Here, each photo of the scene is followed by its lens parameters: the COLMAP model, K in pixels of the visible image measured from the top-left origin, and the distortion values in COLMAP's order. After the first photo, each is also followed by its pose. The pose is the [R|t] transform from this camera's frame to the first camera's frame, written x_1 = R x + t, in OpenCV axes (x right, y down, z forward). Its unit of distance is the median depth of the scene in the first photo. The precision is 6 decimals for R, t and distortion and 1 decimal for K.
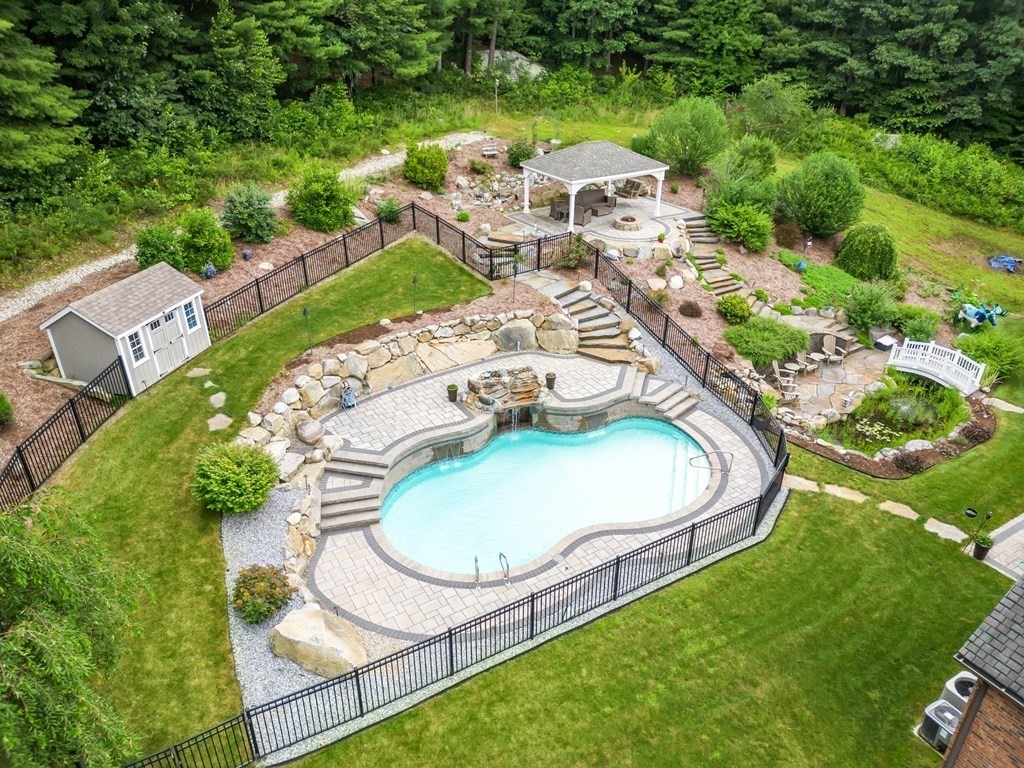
lens RADIAL K [[735.7, 0, 514.4], [0, 735.7, 384.3], [0, 0, 1]] dist [0.053044, -0.001593]
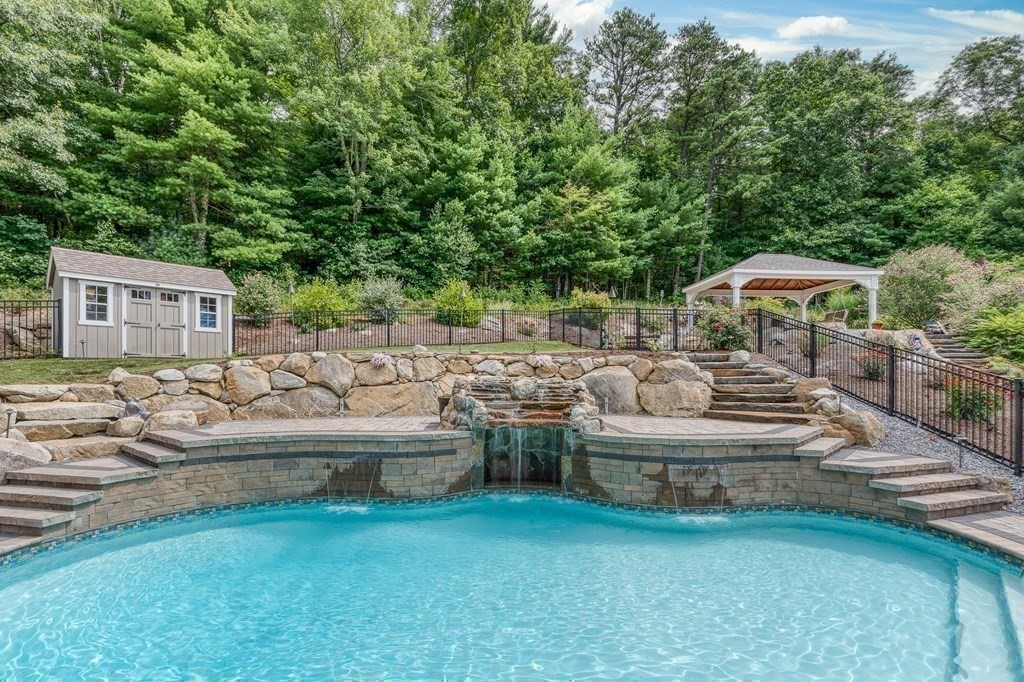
lens RADIAL K [[496.1, 0, 516.2], [0, 496.1, 375.6], [0, 0, 1]] dist [-0.000434, -0.001654]
pose [[0.889857, -0.005201, -0.456210, 0.138194], [-0.214991, 0.877175, -0.429351, 0.131723], [0.402409, 0.480142, 0.779443, 0.662906]]
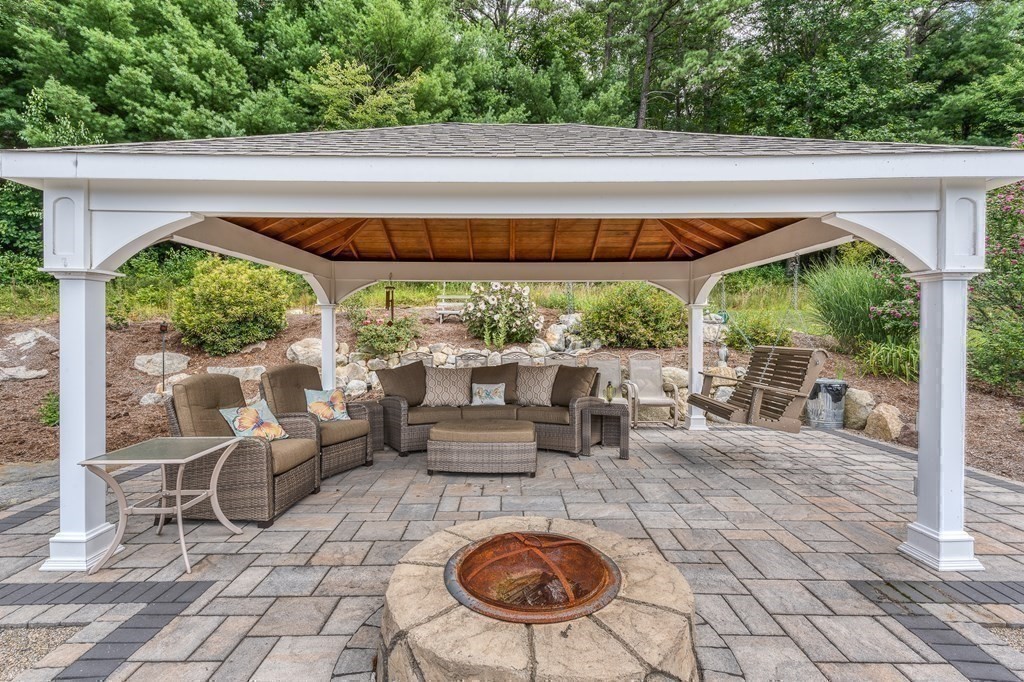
lens RADIAL K [[496.1, 0, 509.0], [0, 496.1, 340.3], [0, 0, 1]] dist [-0.000434, -0.001654]
pose [[0.856092, 0.001818, -0.516820, 0.234646], [-0.243720, 0.883241, -0.400606, -0.277887], [0.455748, 0.468915, 0.756579, 1.198363]]
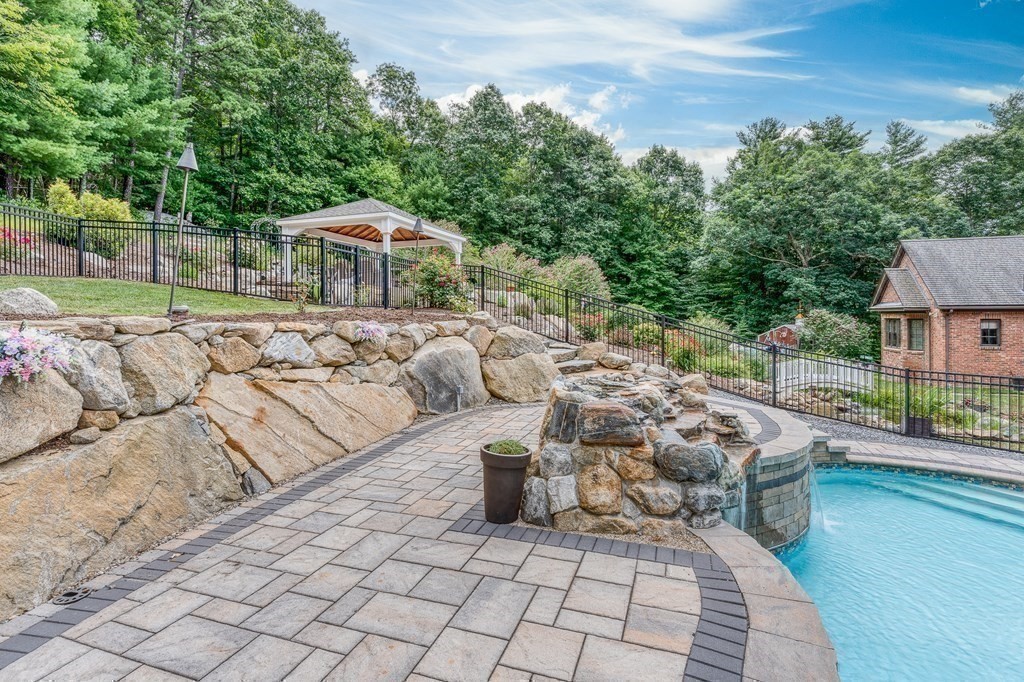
lens RADIAL K [[496.1, 0, 505.0], [0, 496.1, 312.1], [0, 0, 1]] dist [-0.000434, -0.001654]
pose [[0.777060, -0.003557, 0.629416, -0.157375], [0.309631, 0.872783, -0.377330, 0.019926], [-0.548002, 0.488095, 0.679306, 0.819857]]
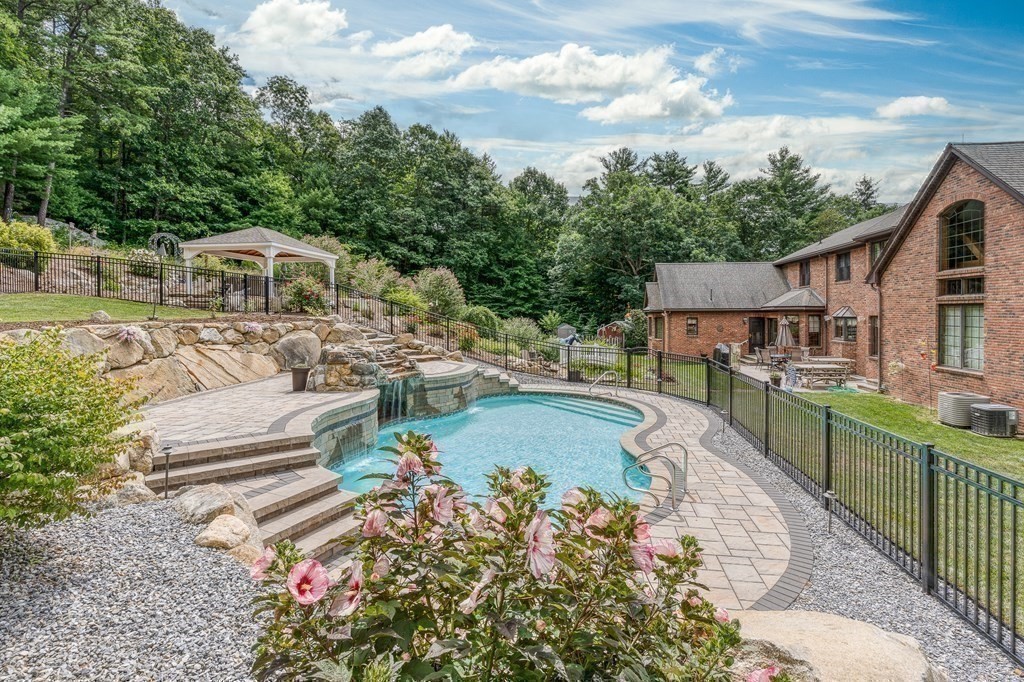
lens RADIAL K [[496.1, 0, 524.0], [0, 496.1, 315.2], [0, 0, 1]] dist [-0.000434, -0.001654]
pose [[0.625052, -0.013166, 0.780472, -0.268757], [0.382561, 0.876711, -0.291590, 0.149198], [-0.680410, 0.480837, 0.553026, 0.569937]]
